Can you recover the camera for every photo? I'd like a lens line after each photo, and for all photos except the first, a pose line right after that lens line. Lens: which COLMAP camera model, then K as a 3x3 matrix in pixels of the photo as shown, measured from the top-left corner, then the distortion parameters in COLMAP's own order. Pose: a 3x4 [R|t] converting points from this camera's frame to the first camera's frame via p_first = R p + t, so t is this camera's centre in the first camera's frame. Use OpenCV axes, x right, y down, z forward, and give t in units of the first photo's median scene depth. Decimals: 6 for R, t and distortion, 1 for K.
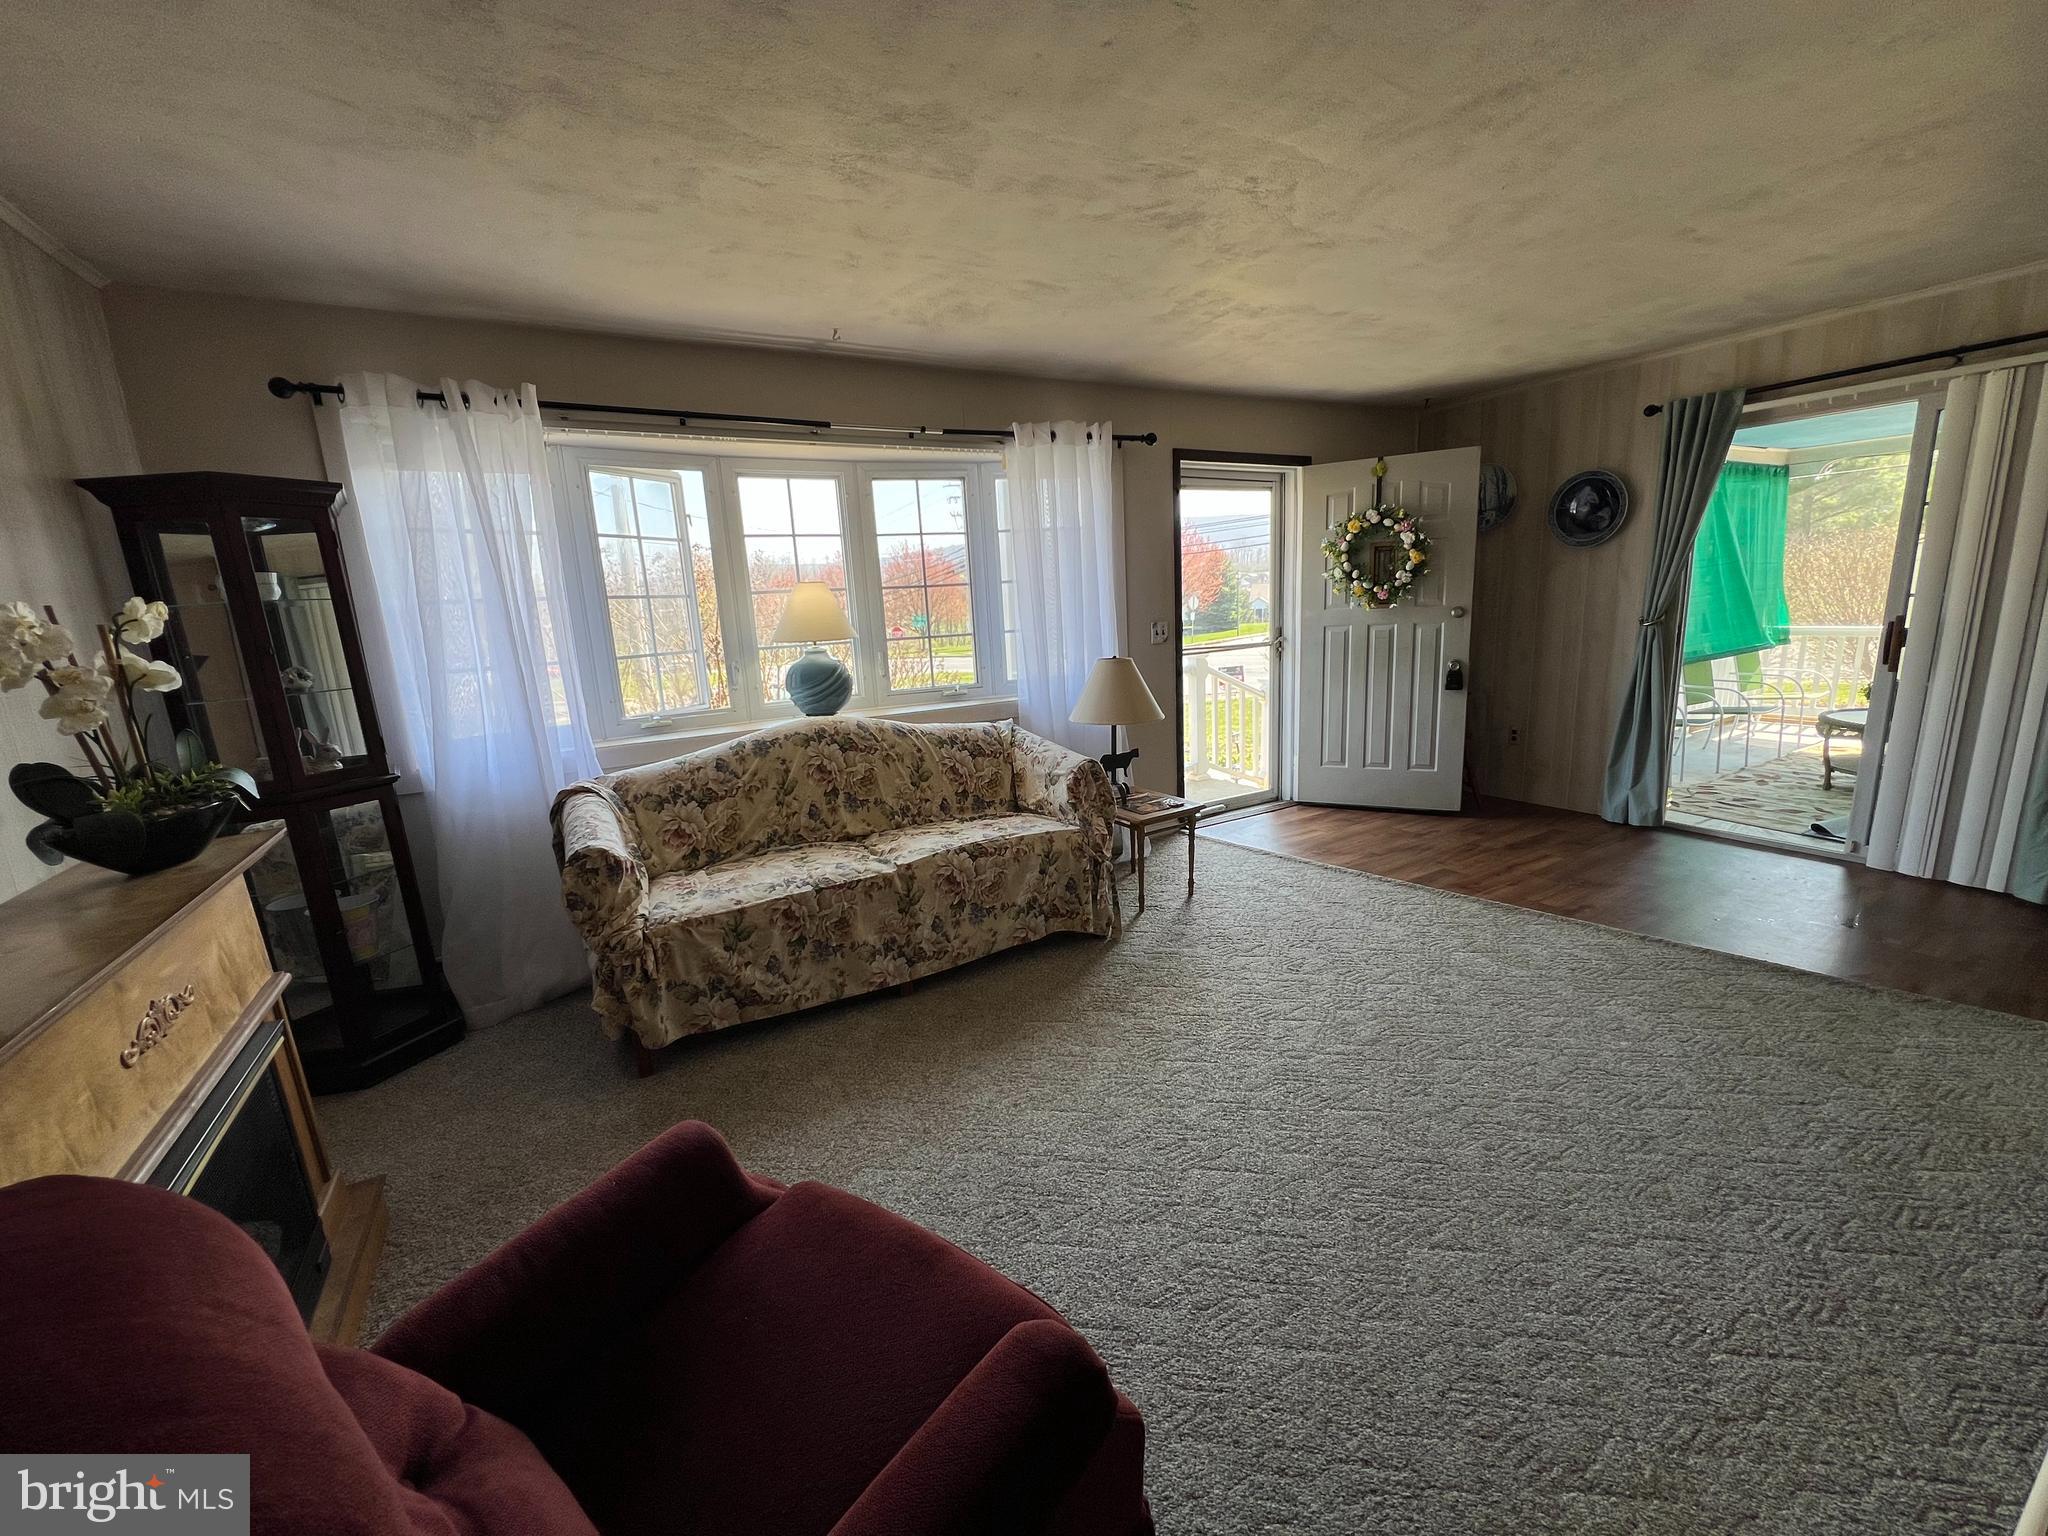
lens RADIAL K [[816.0, 0, 1024.0], [0, 816.0, 768.0], [0, 0, 1]] dist [-0.000595, -0.000318]
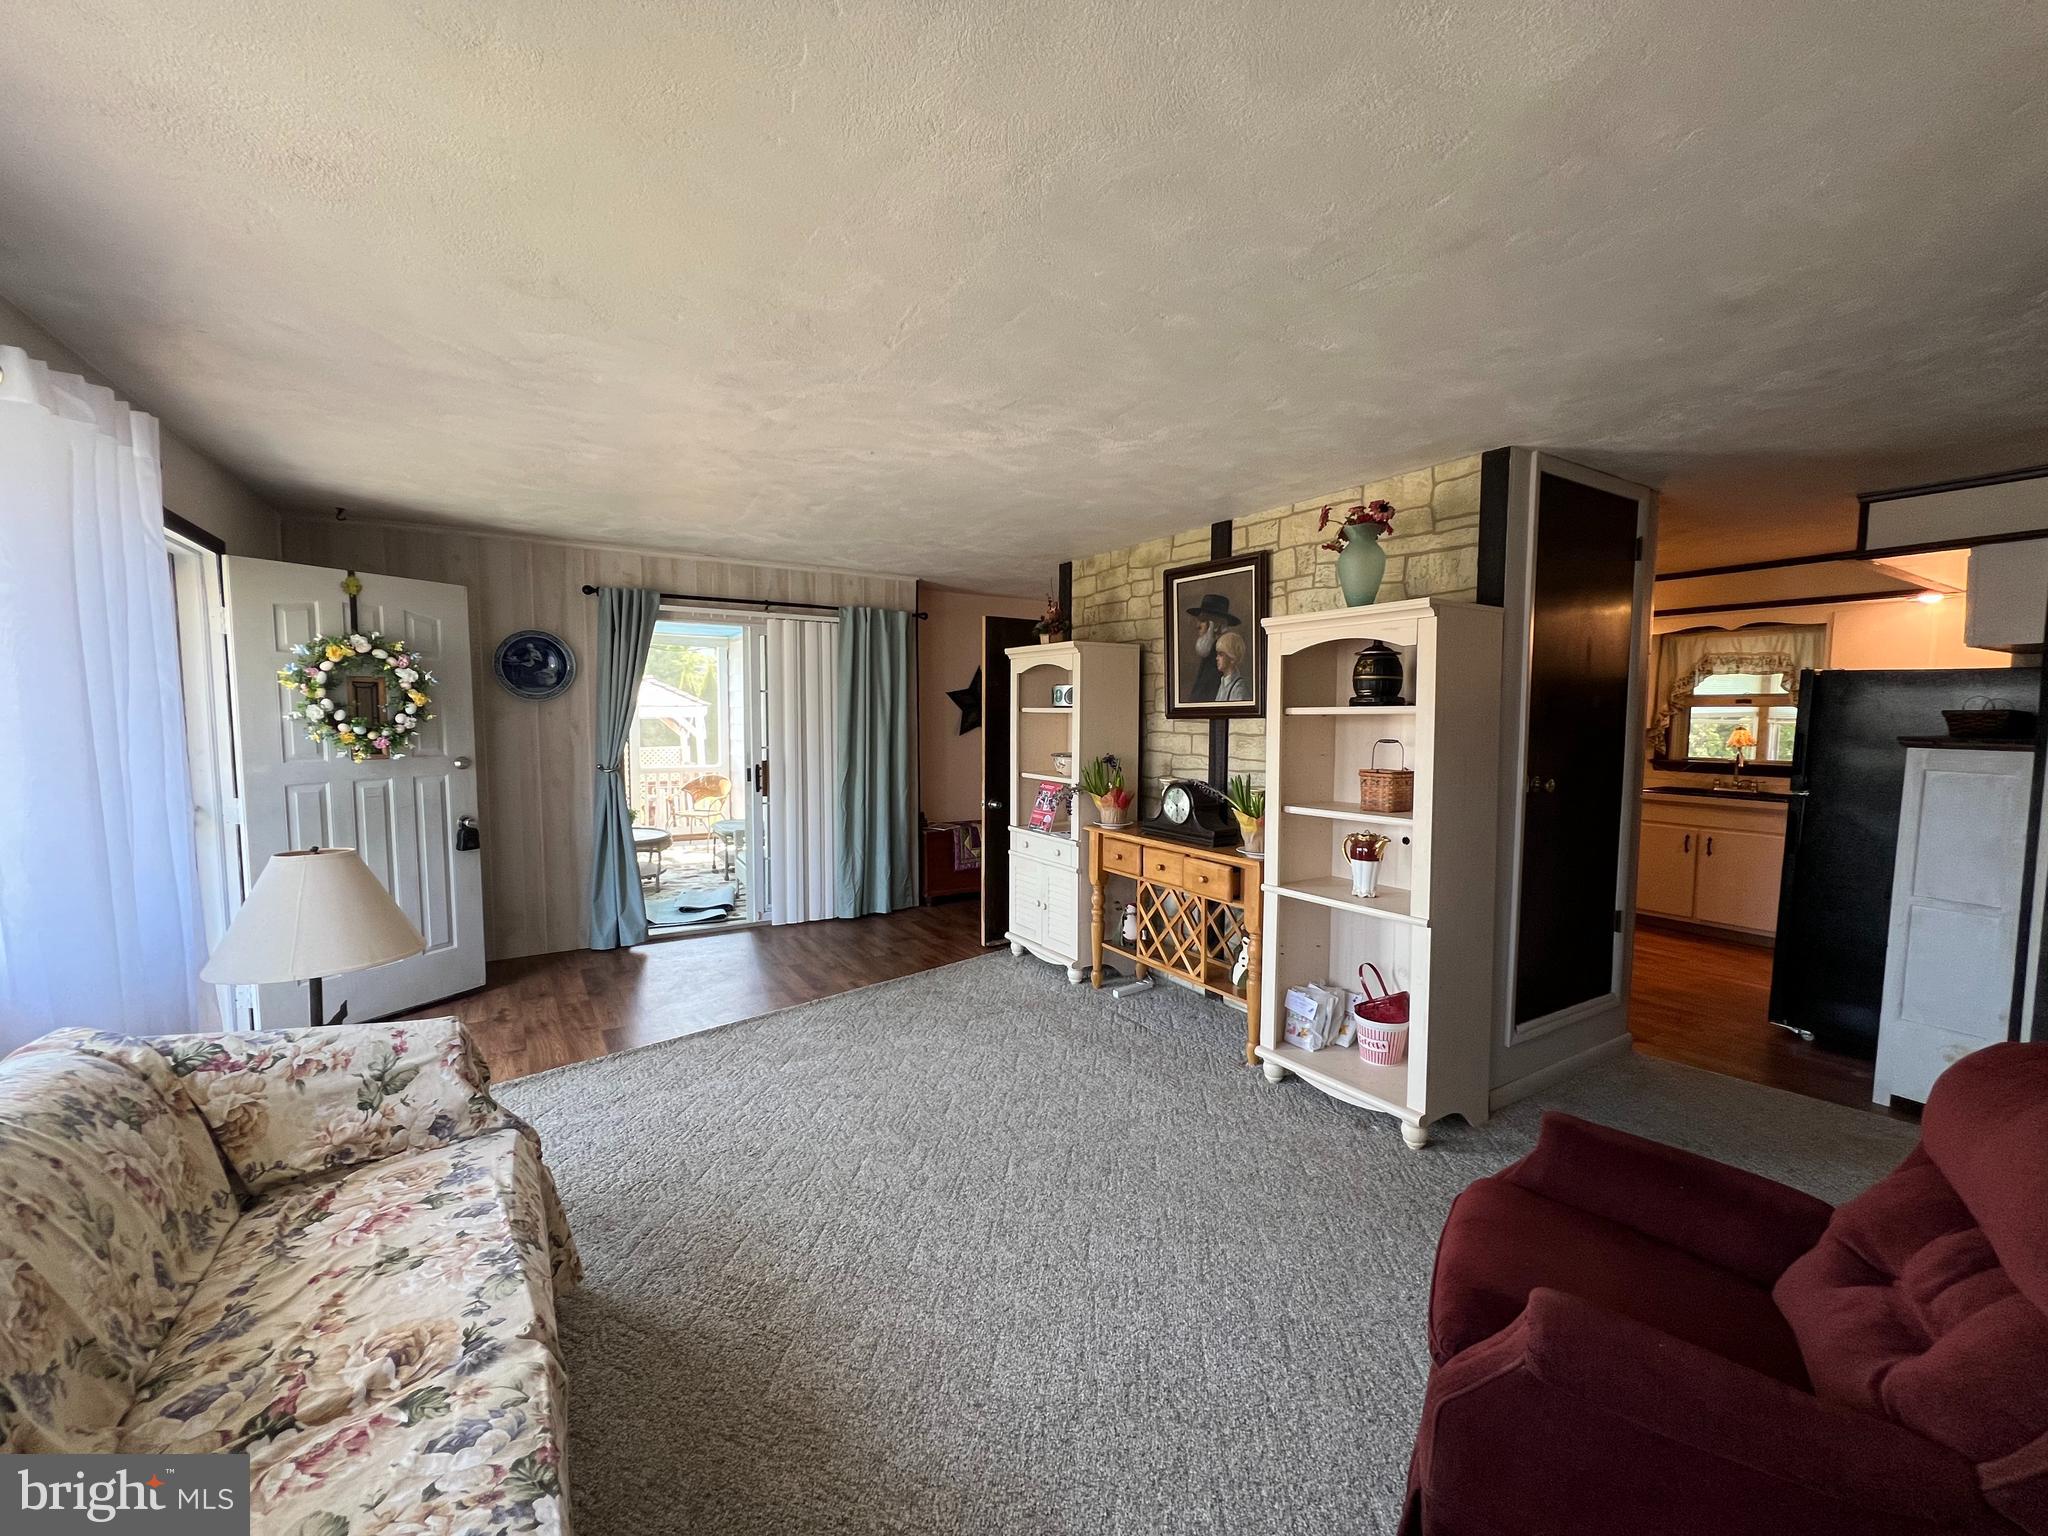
lens RADIAL K [[816.0, 0, 1024.0], [0, 816.0, 768.0], [0, 0, 1]] dist [-0.000595, -0.000318]
pose [[-0.033851, -0.020807, 0.999210, -0.378451], [0.197683, 0.979891, 0.027102, -0.089666], [-0.979681, 0.198444, -0.029057, 0.431910]]
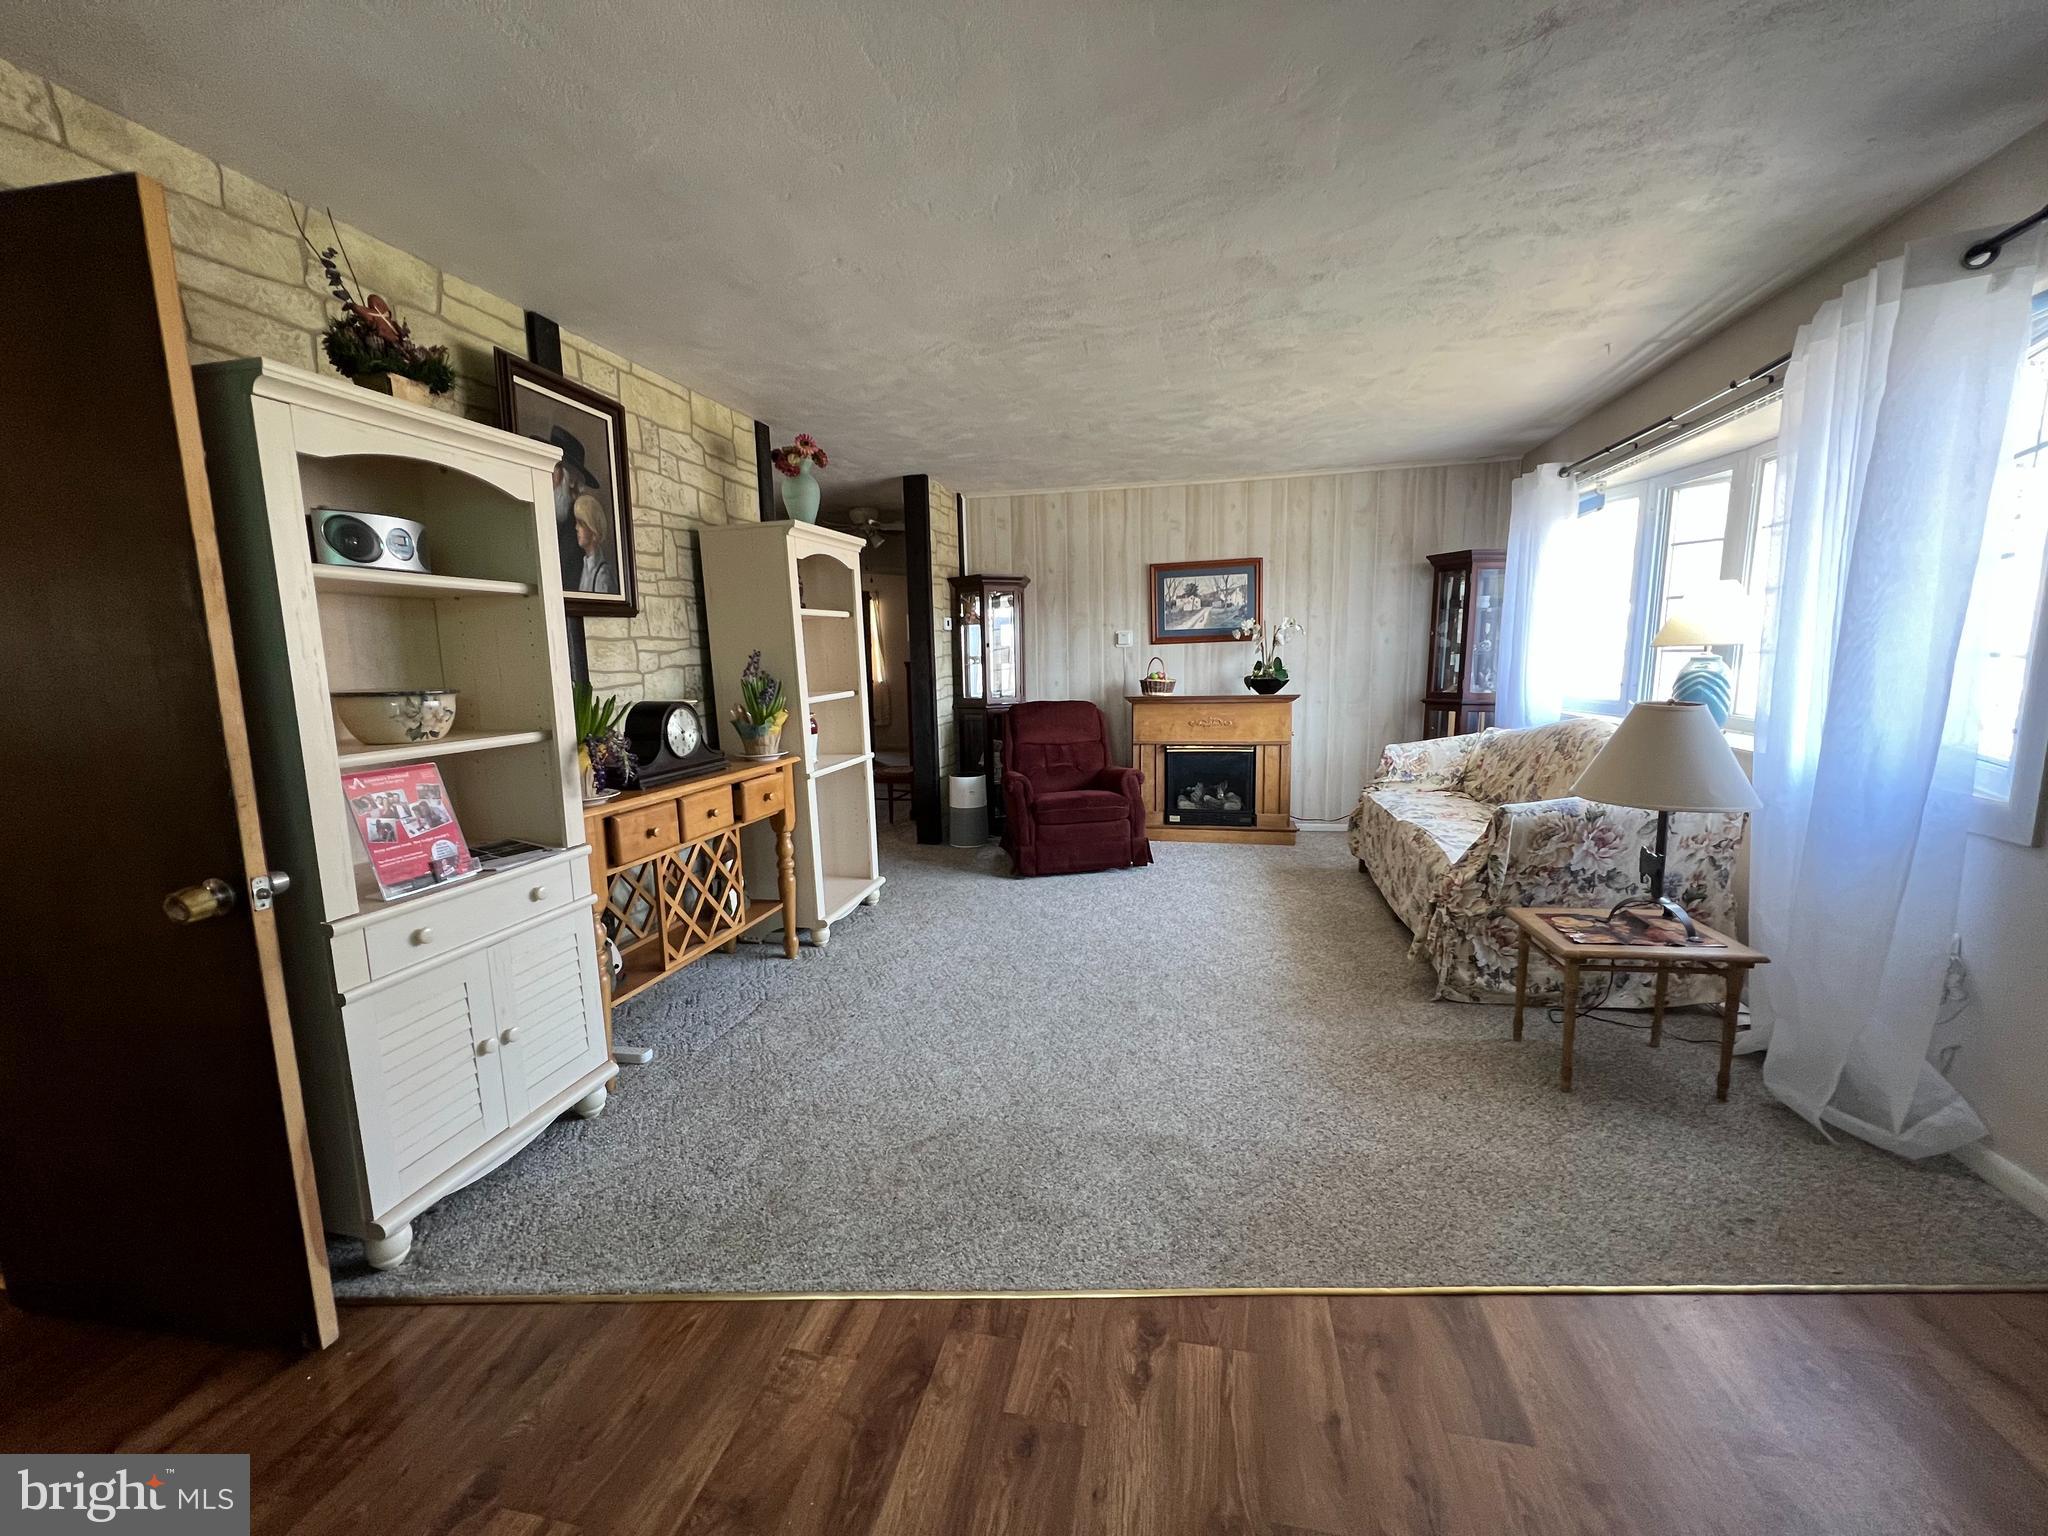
lens RADIAL K [[823.6, 0, 1021.0], [0, 823.6, 775.4], [0, 0, 1]] dist [-0.012724, 0.000056]
pose [[-0.686168, 0.169431, -0.707437, 0.773047], [-0.095916, 0.942934, 0.318865, -0.197262], [0.721092, 0.286650, -0.630760, 0.872642]]
